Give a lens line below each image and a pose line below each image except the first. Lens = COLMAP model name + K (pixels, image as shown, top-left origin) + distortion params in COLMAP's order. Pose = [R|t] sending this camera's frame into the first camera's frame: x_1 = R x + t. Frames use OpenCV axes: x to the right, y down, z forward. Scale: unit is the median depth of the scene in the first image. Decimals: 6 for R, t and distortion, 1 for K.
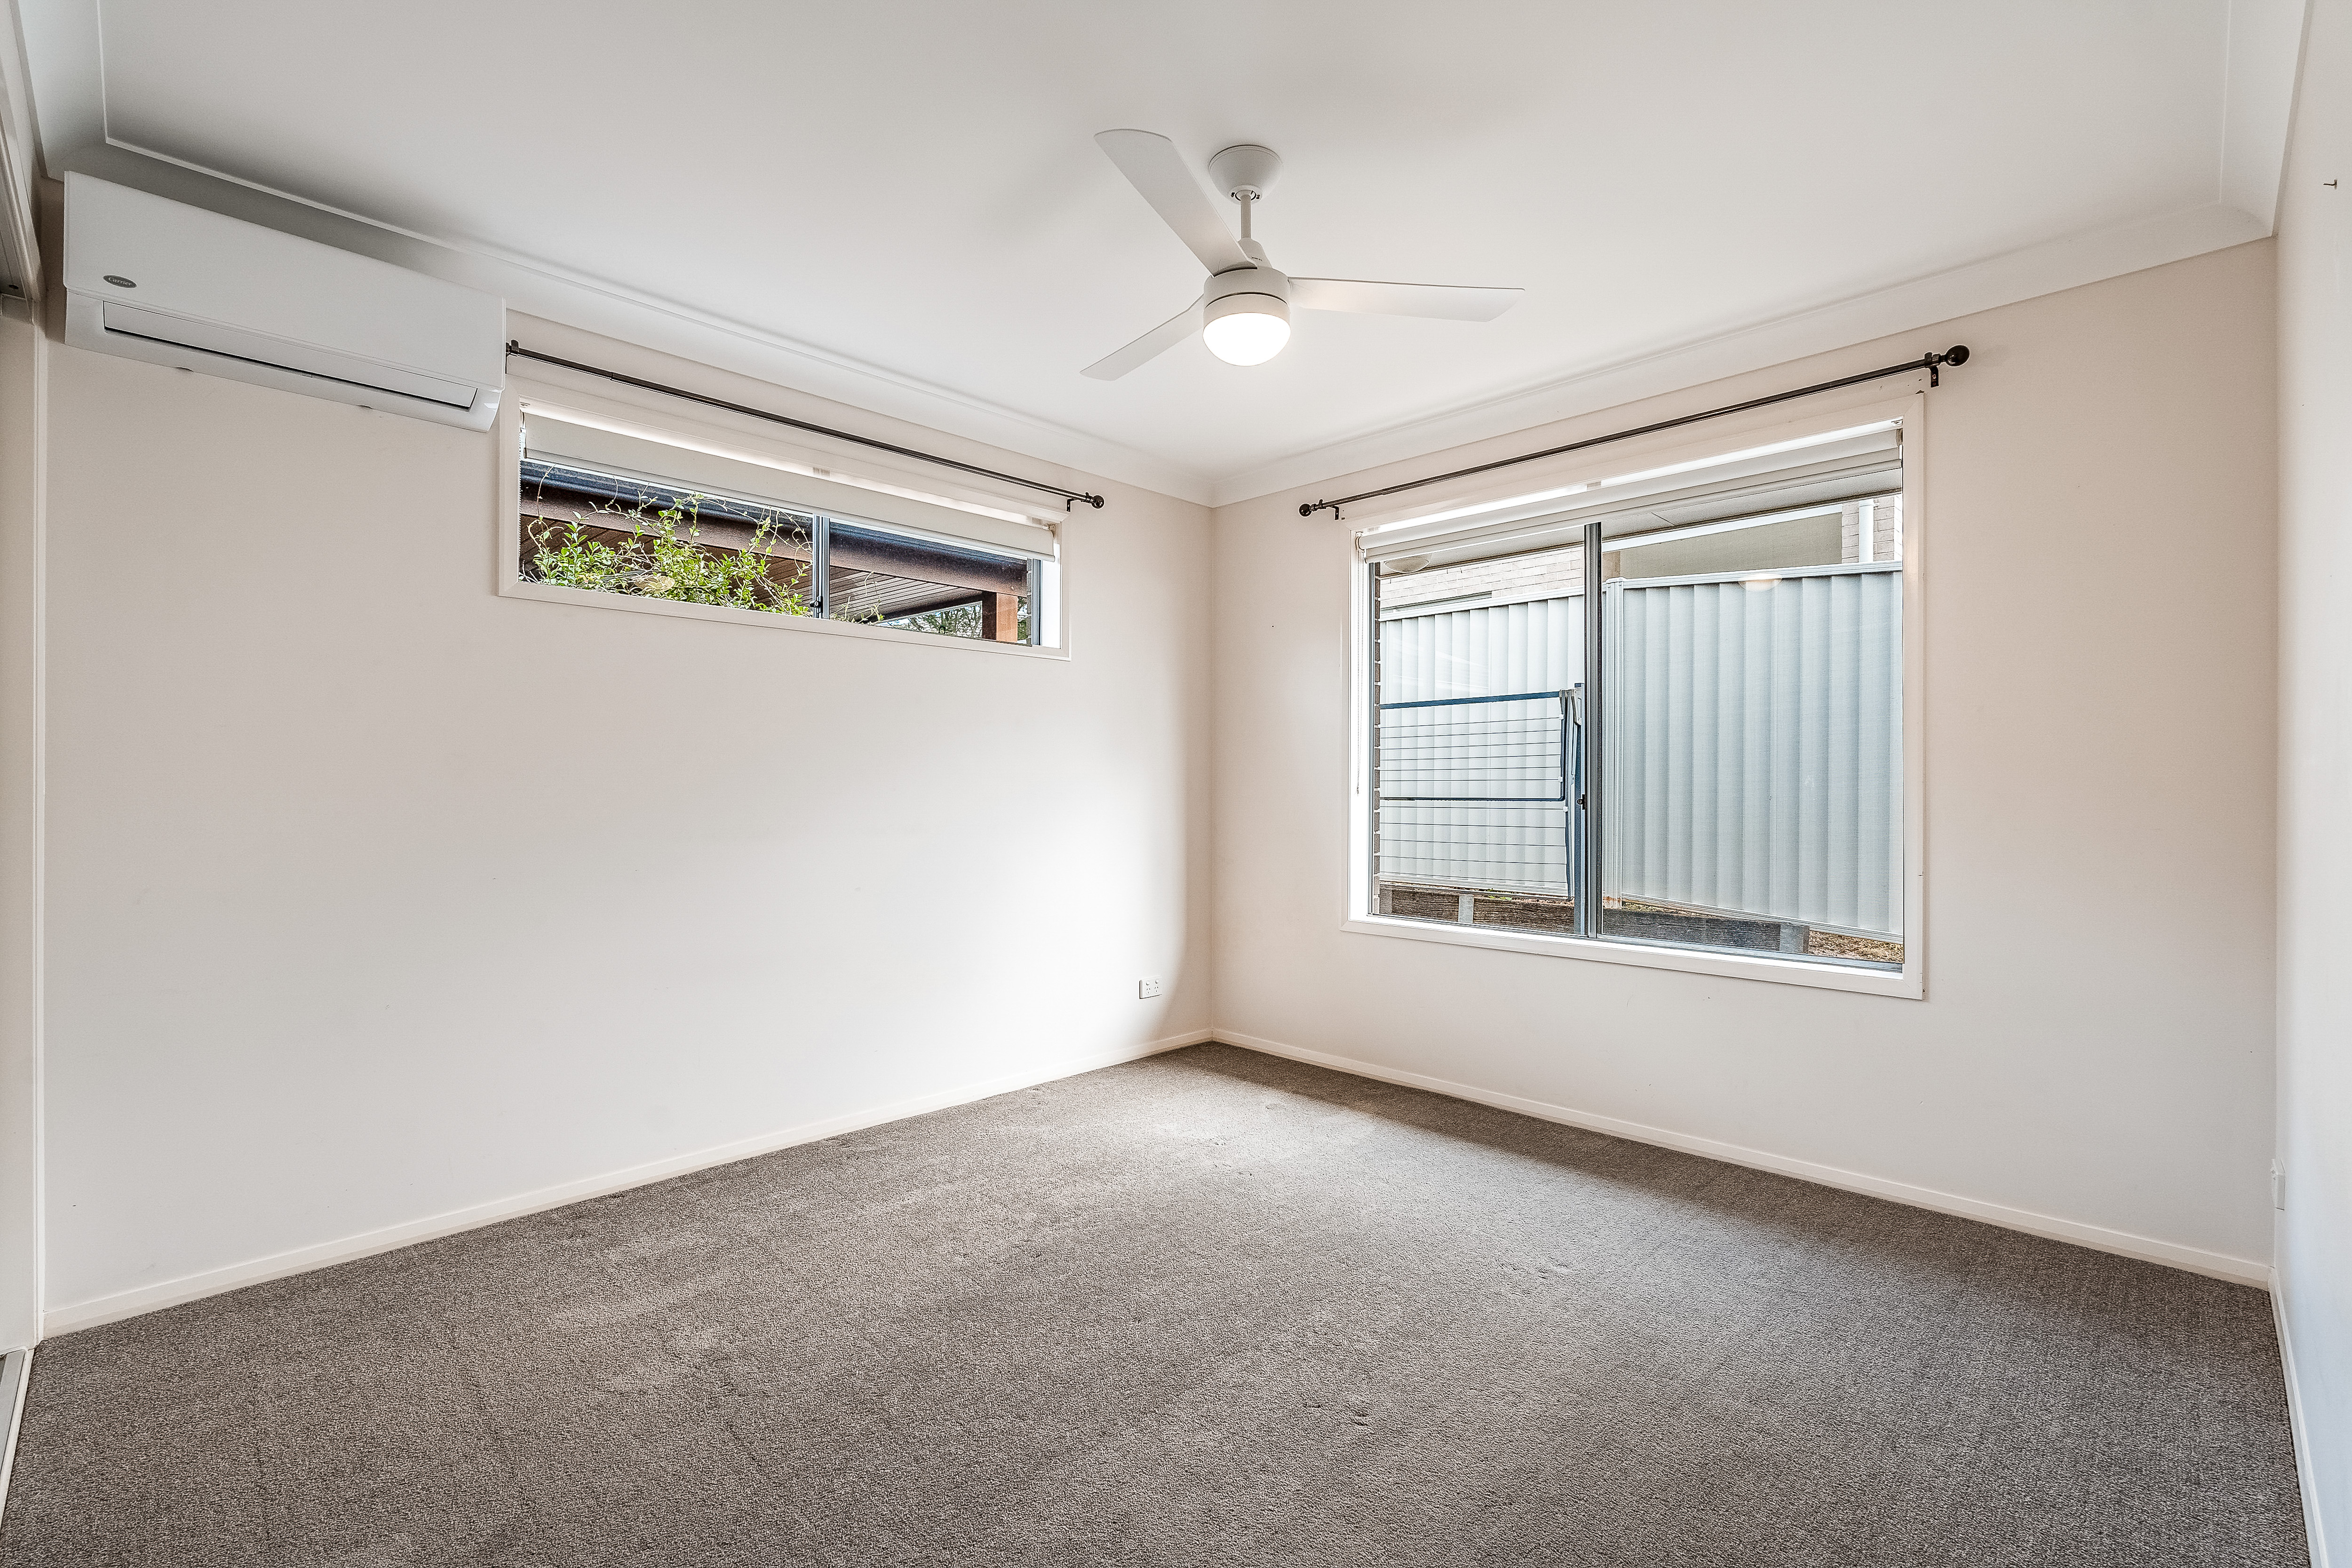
lens RADIAL K [[1032.5, 0, 1196.6], [0, 1032.5, 795.9], [0, 0, 1]] dist [-0.004262, 0.000361]
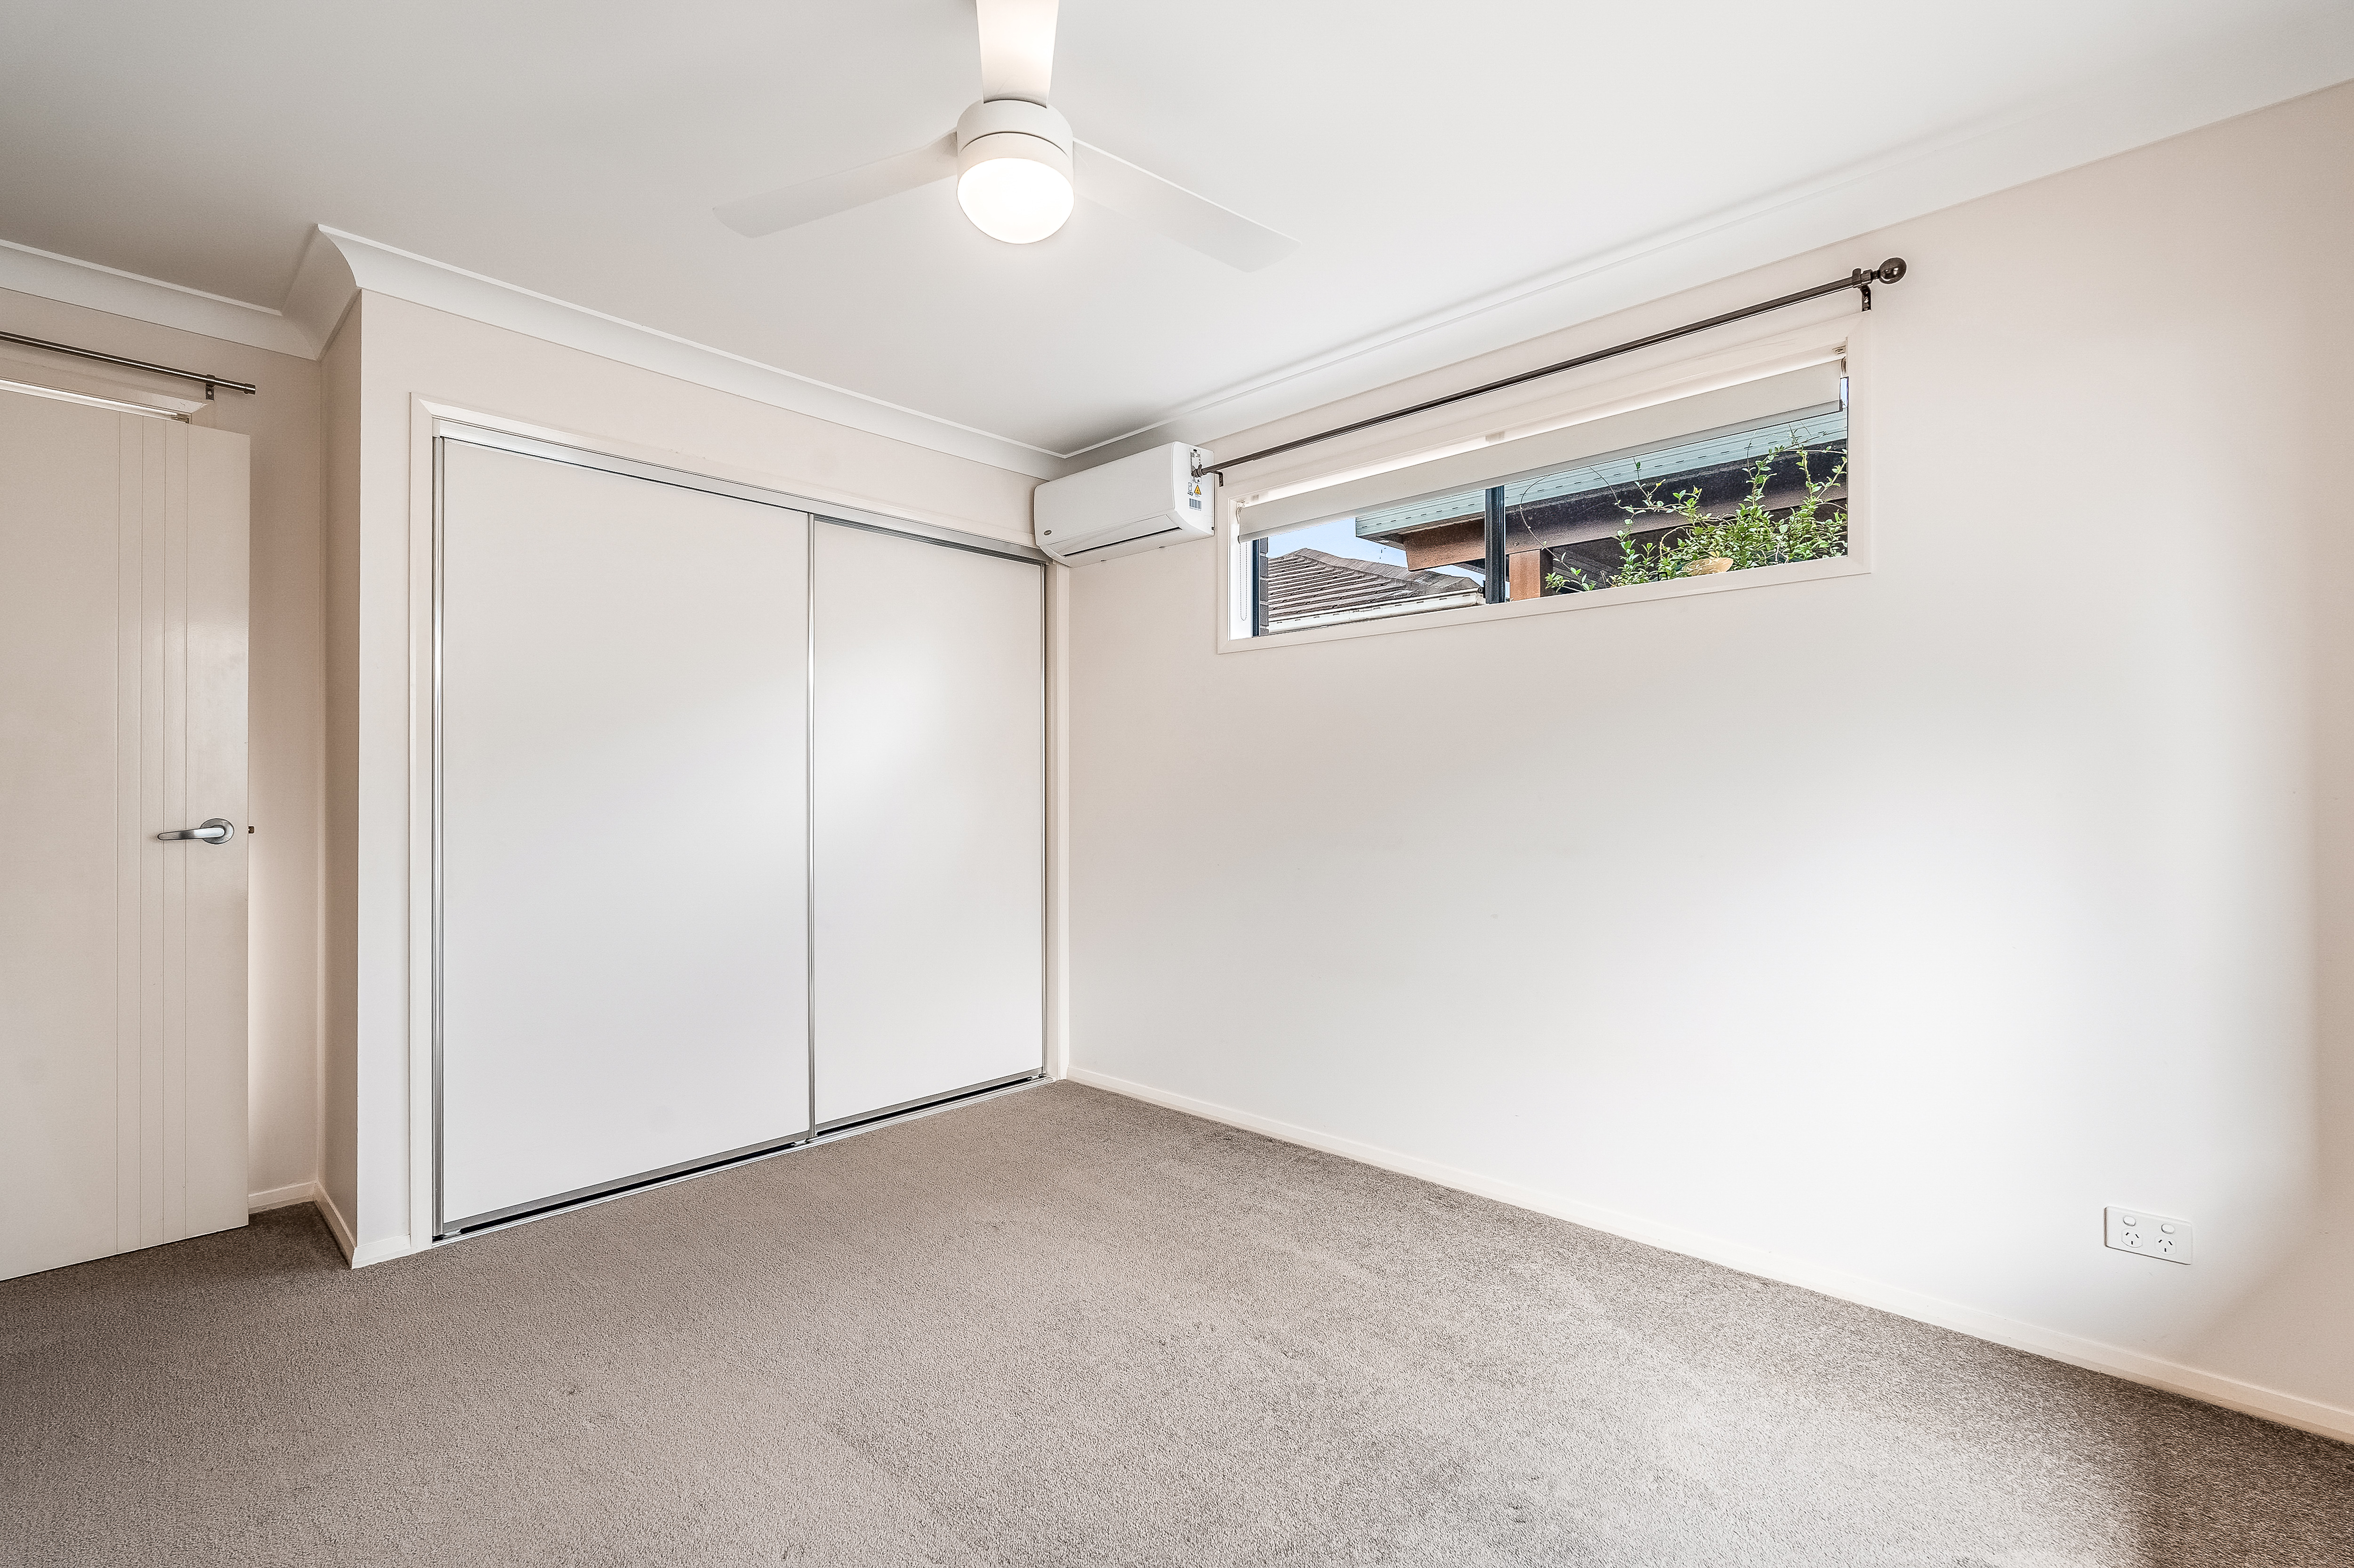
lens RADIAL K [[1033.4, 0, 1170.7], [0, 1033.4, 785.8], [0, 0, 1]] dist [-0.004262, 0.000361]
pose [[0.005828, -0.014562, -0.999877, 0.531063], [-0.005421, 0.999879, -0.014593, -0.000753], [0.999968, 0.005506, 0.005748, 0.742338]]
